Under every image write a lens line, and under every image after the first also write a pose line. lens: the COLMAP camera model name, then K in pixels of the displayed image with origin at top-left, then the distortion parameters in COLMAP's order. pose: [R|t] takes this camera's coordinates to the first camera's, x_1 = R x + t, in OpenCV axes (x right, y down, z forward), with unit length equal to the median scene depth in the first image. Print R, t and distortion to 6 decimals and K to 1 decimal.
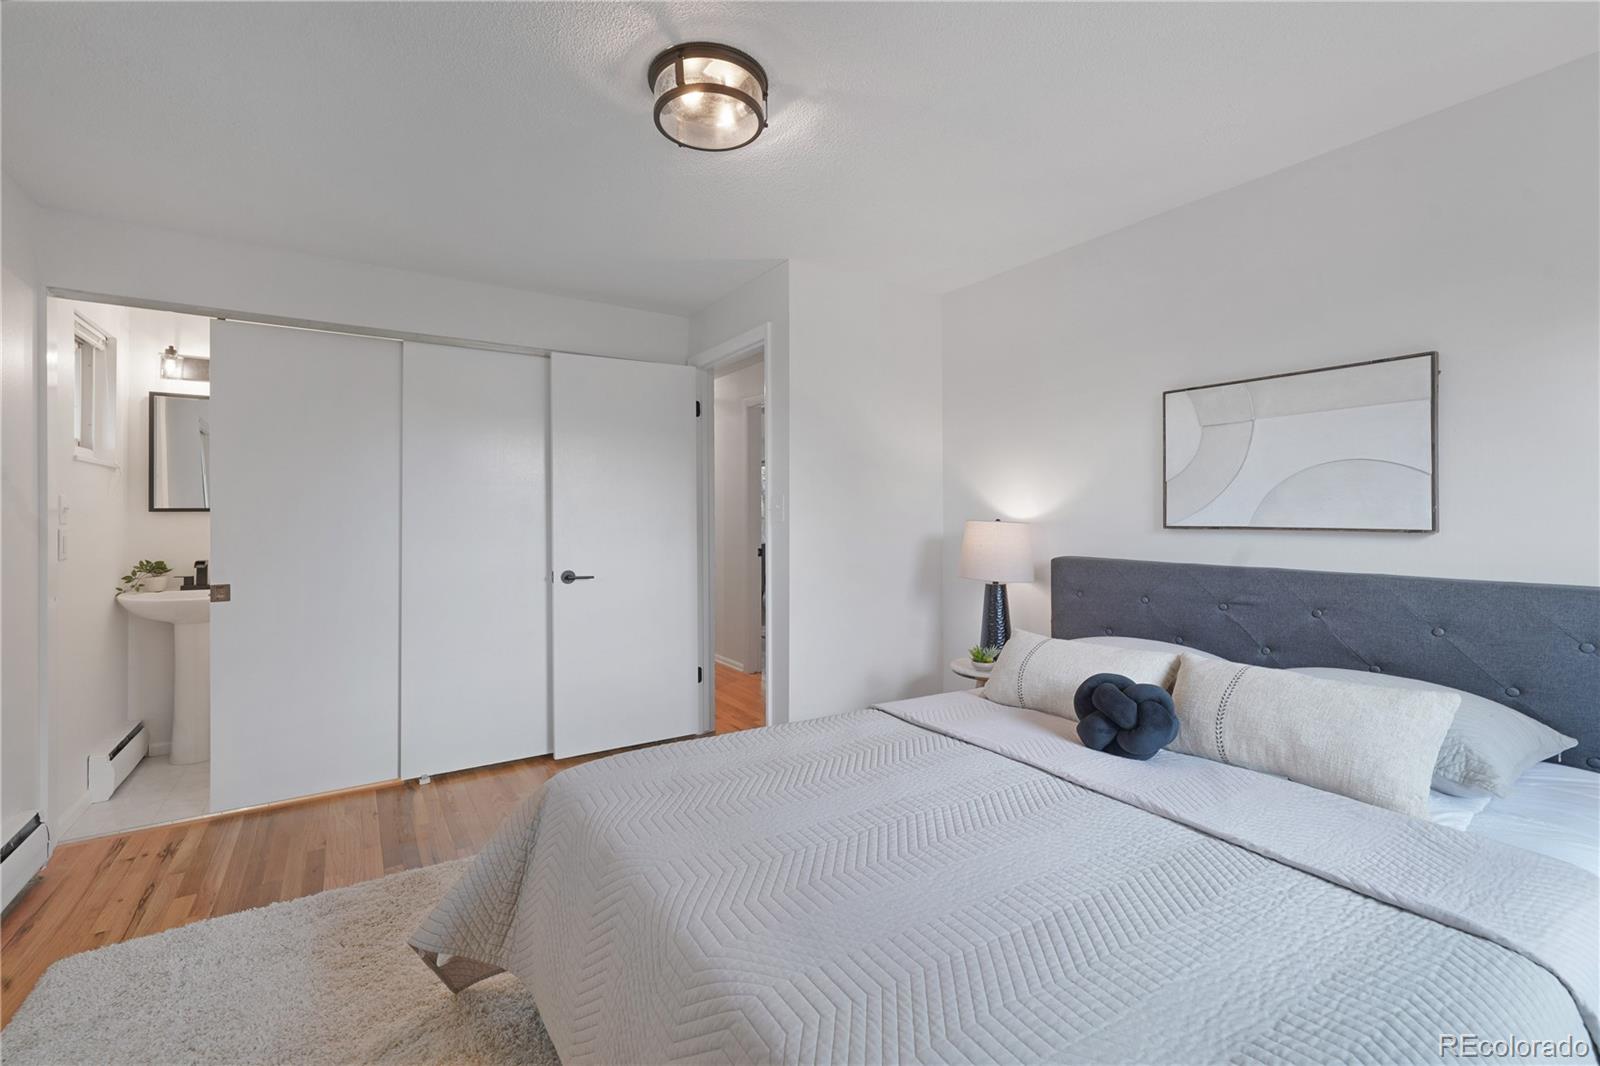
lens RADIAL K [[652.7, 0, 766.2], [0, 652.7, 506.3], [0, 0, 1]] dist [-0.001068, -0.000038]
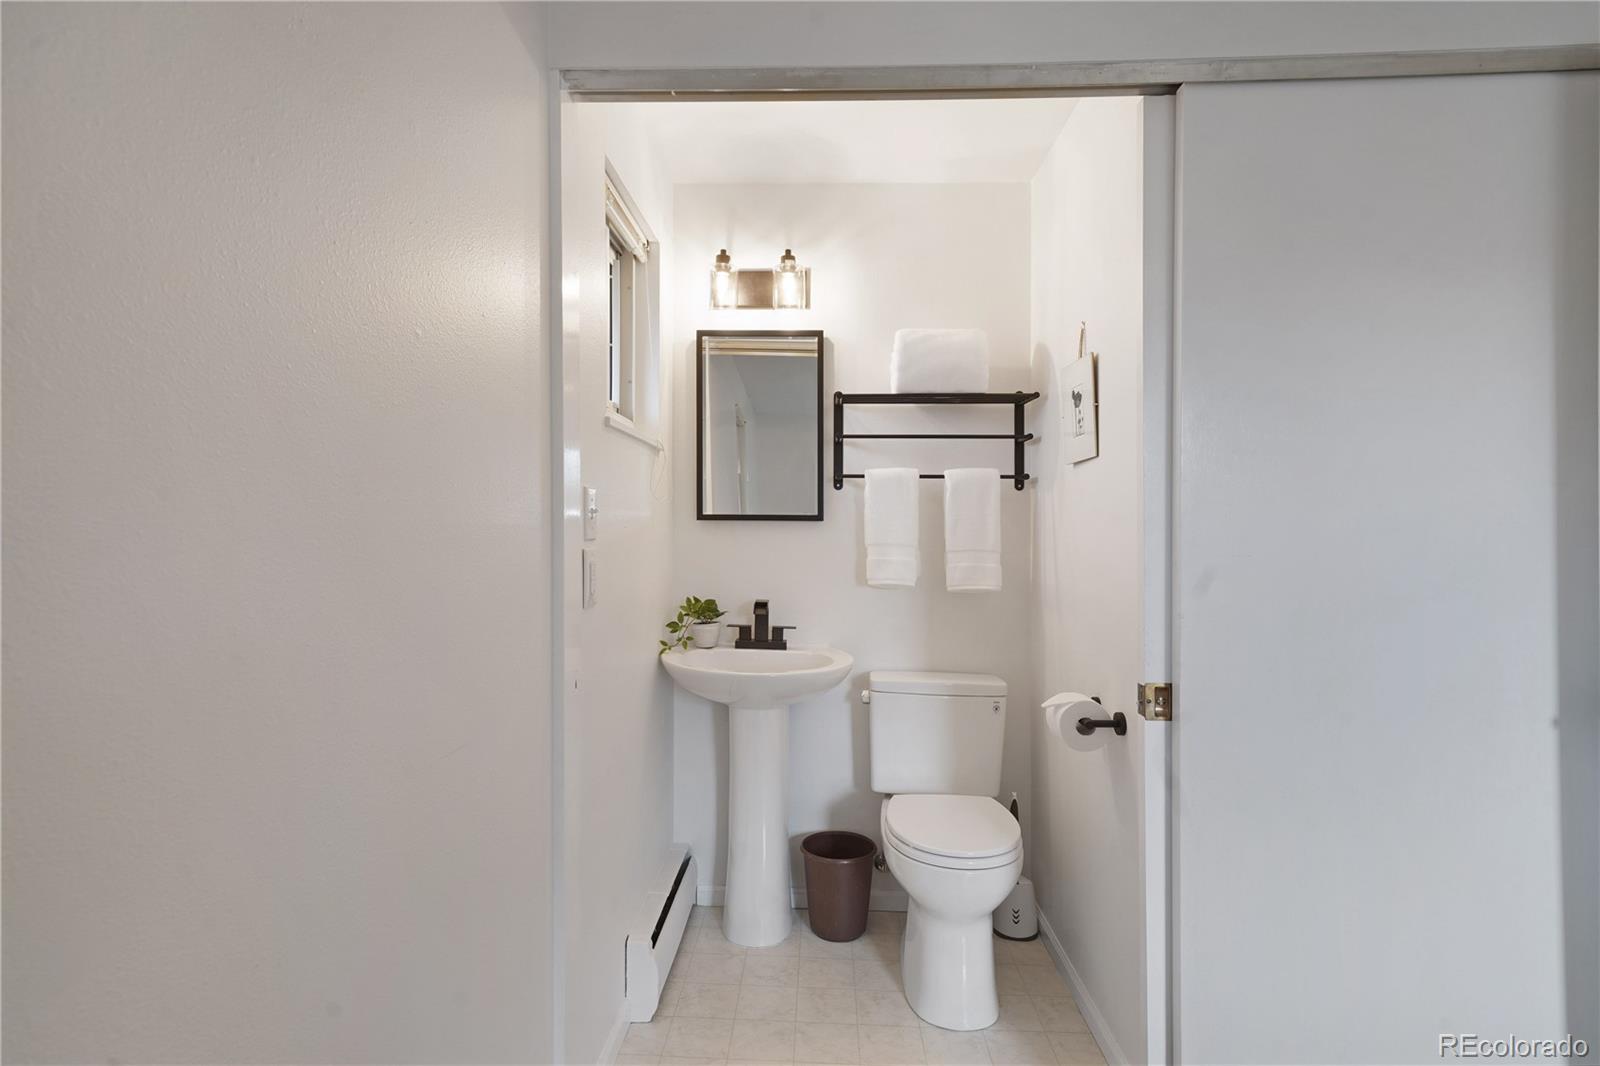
lens RADIAL K [[820.6, 0, 790.8], [0, 820.6, 526.4], [0, 0, 1]] dist [0.001266, -0.000009]
pose [[0.811066, 0.003908, -0.584942, -0.421761], [0.001279, 0.999963, 0.008454, 0.008013], [0.584954, -0.007605, 0.811031, 0.421996]]
